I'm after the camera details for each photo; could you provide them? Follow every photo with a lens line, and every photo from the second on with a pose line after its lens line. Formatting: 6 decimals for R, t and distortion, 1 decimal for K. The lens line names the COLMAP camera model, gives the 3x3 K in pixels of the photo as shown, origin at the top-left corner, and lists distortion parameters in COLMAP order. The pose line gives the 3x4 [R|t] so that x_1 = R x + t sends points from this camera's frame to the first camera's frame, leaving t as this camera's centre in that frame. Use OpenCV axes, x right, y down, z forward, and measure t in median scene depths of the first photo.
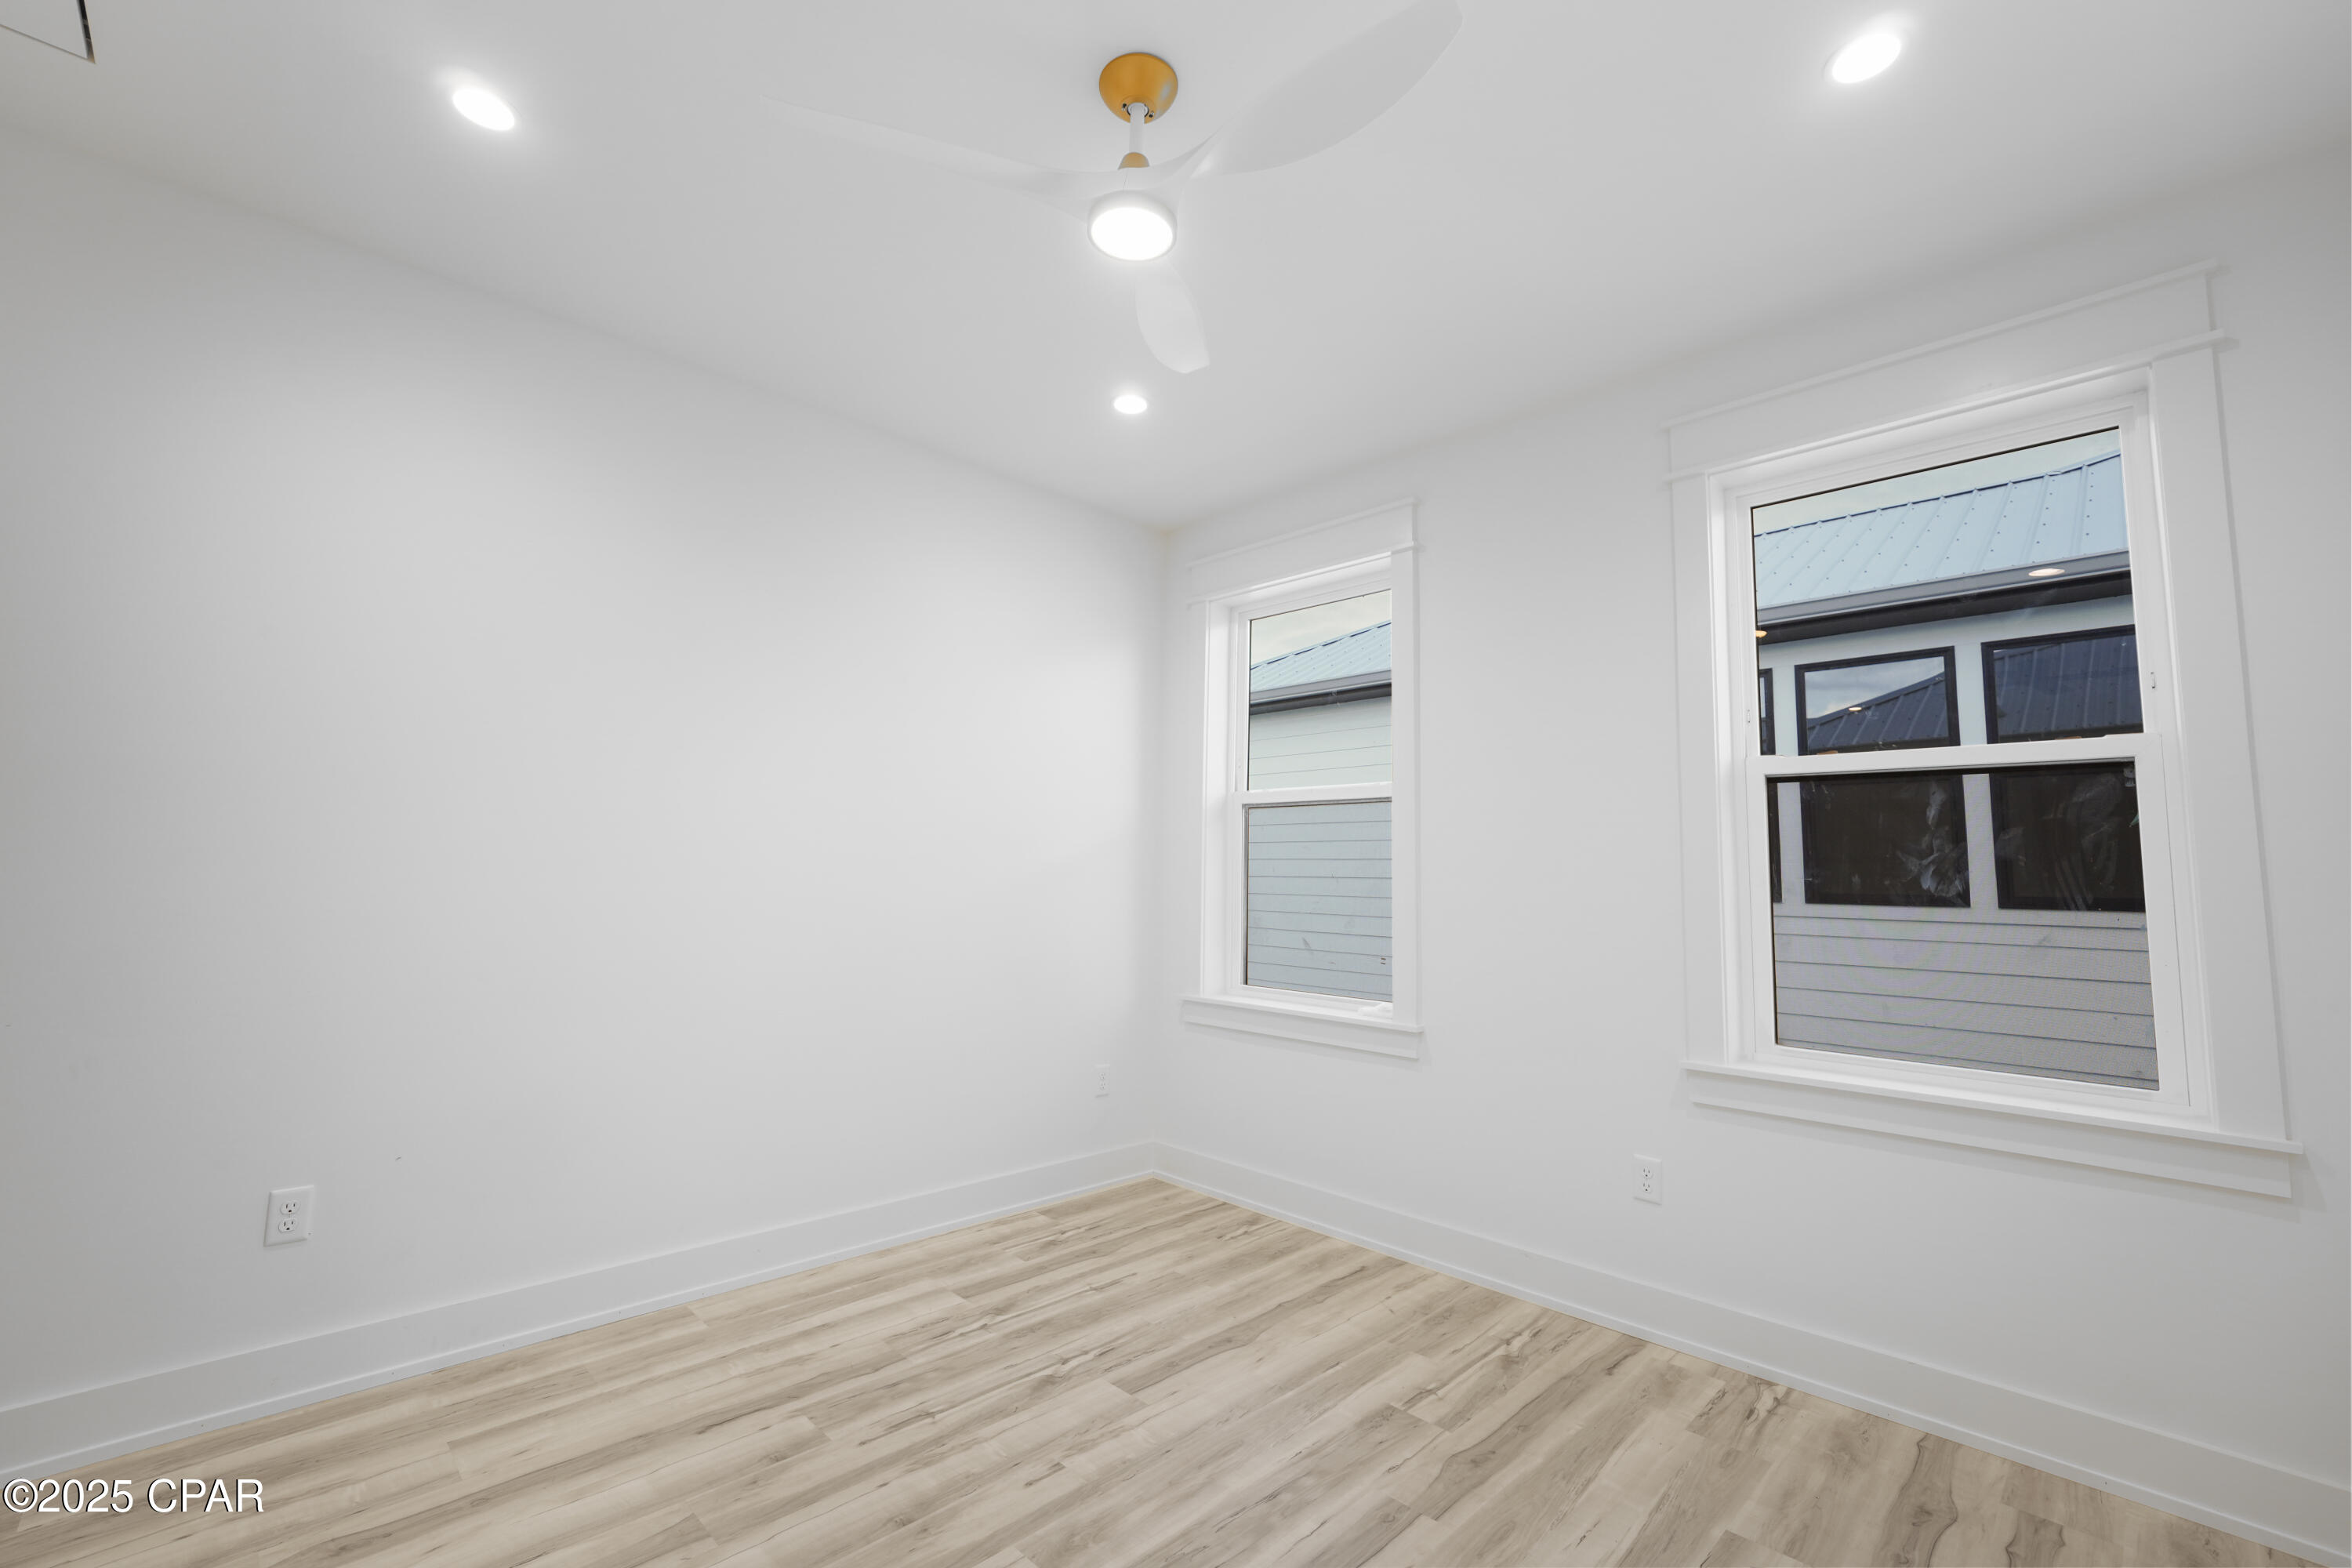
lens RADIAL K [[983.1, 0, 1178.6], [0, 983.1, 763.1], [0, 0, 1]] dist [-0.016029, 0.000318]
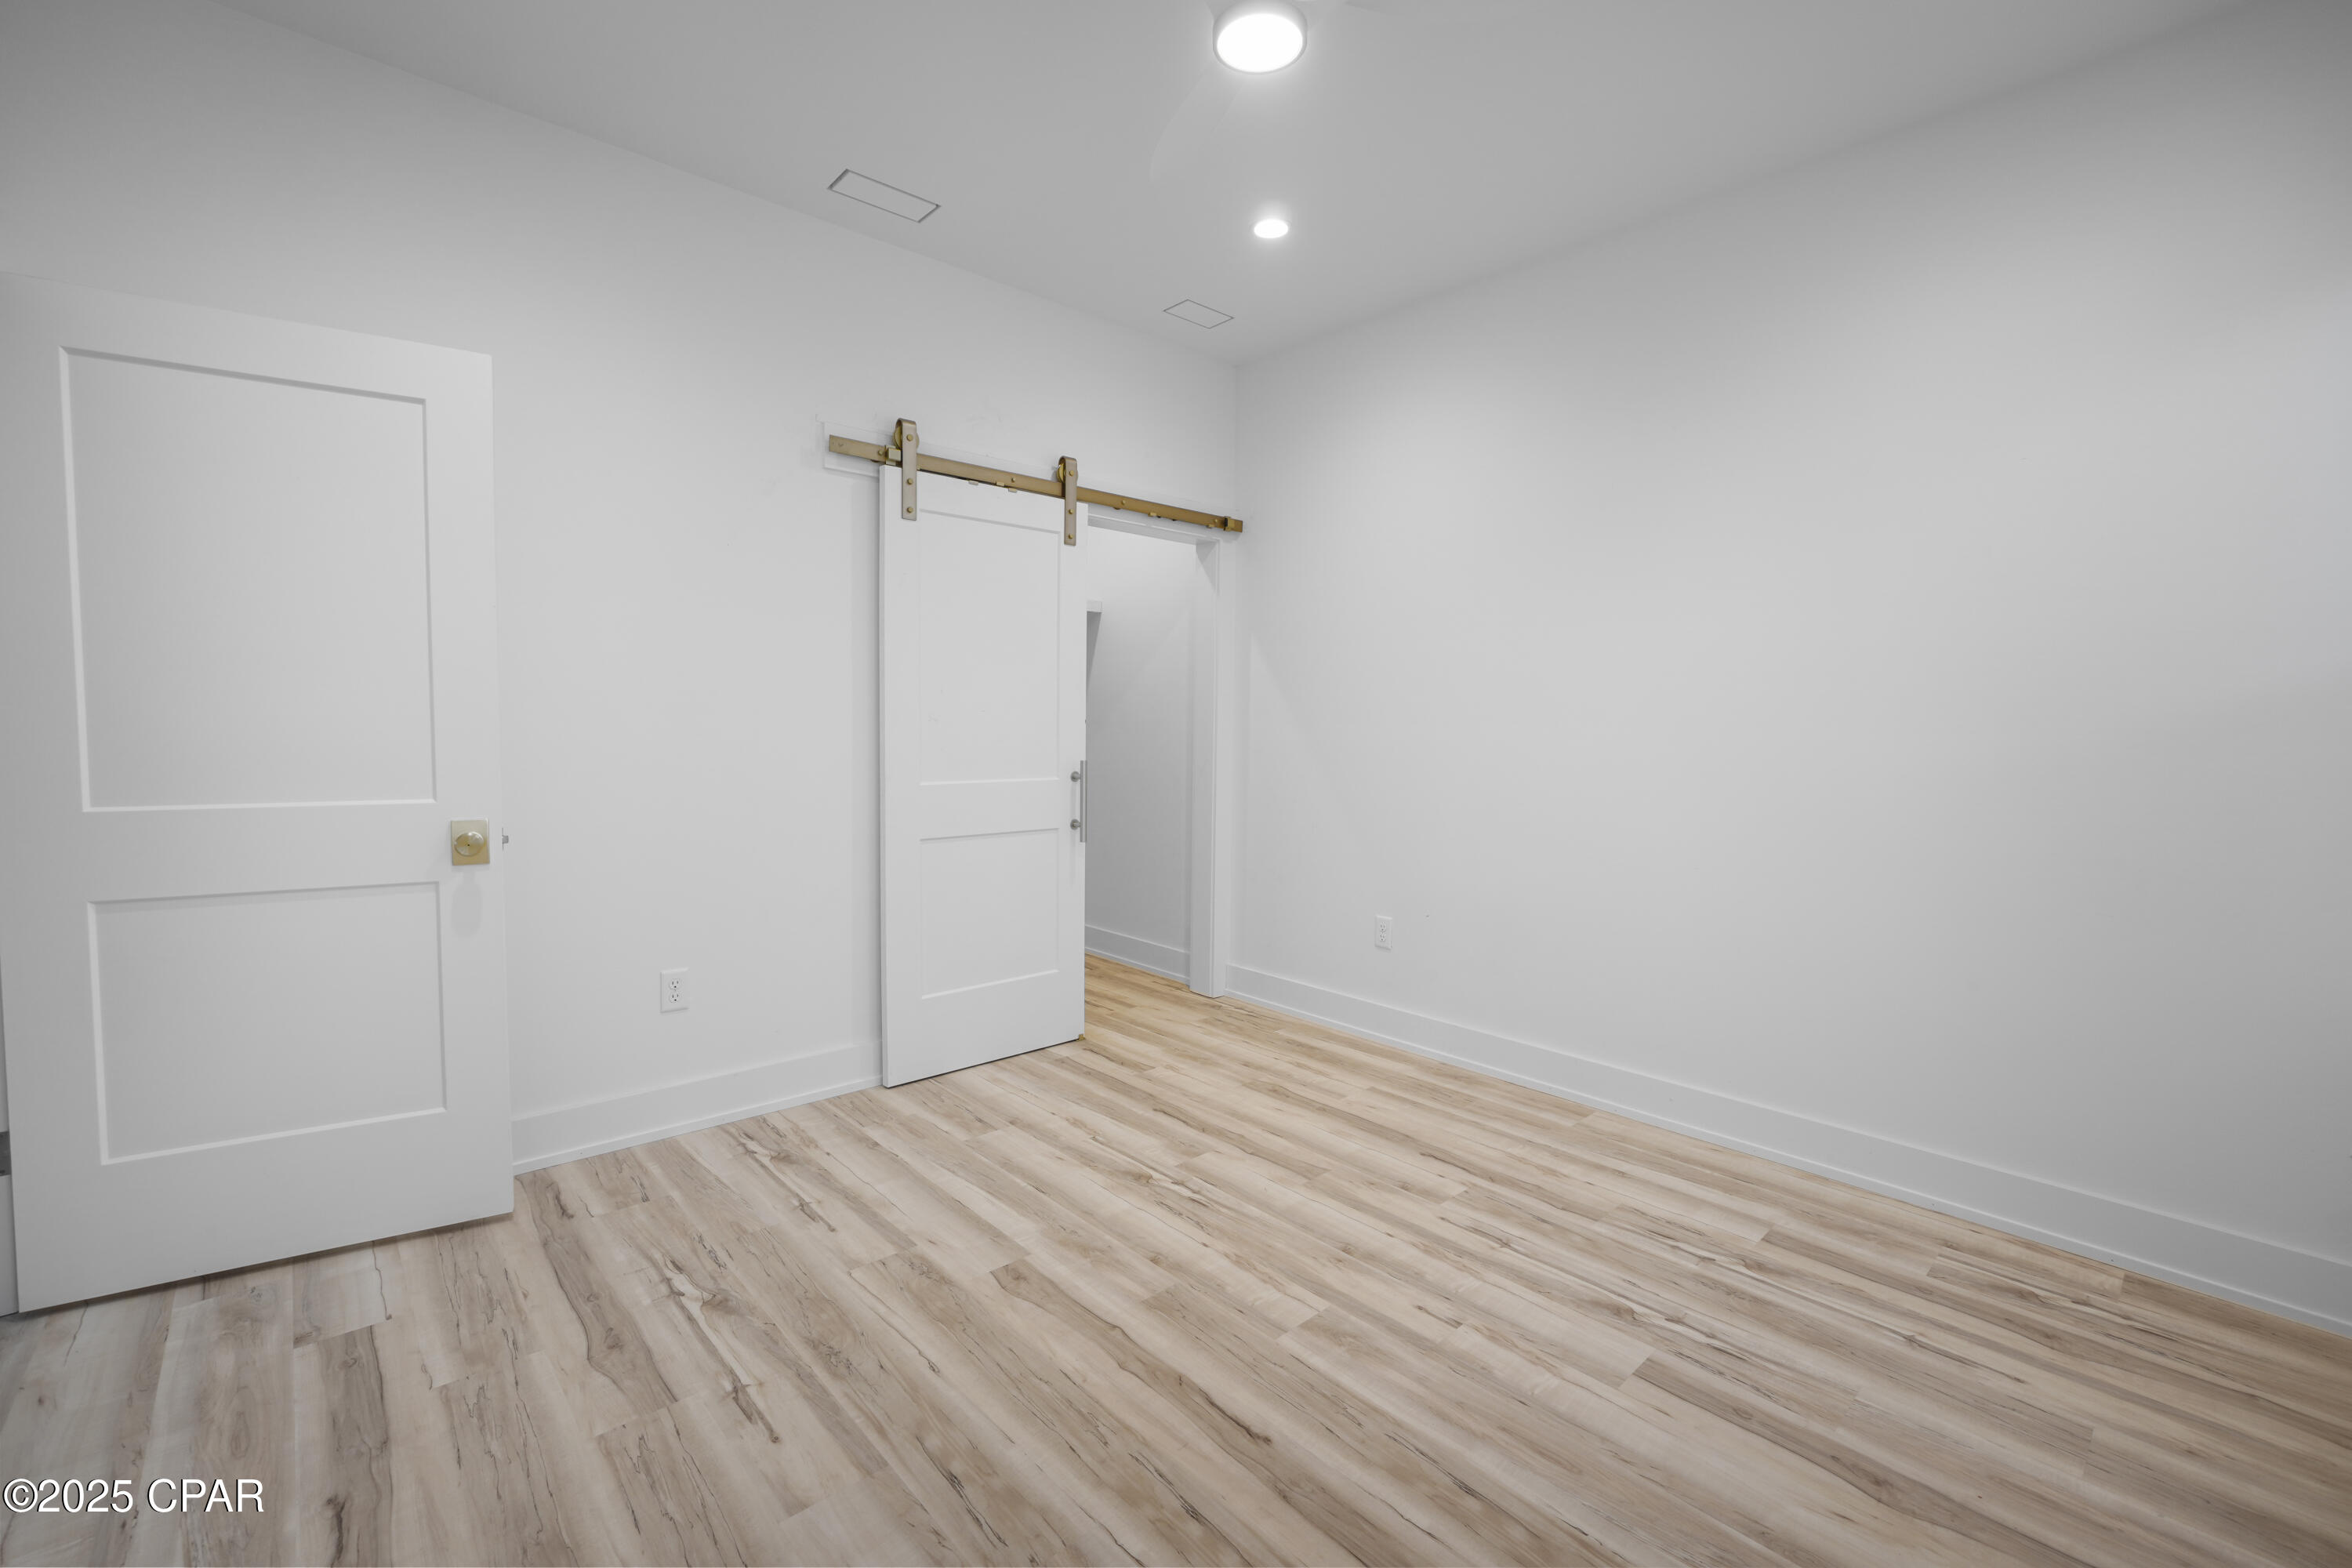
lens RADIAL K [[983.1, 0, 1185.2], [0, 983.1, 781.9], [0, 0, 1]] dist [-0.016029, 0.000318]
pose [[-0.037302, 0.046820, -0.998207, 0.709910], [0.101184, 0.993945, 0.042839, 0.092885], [0.994168, -0.099405, -0.041813, 0.694858]]
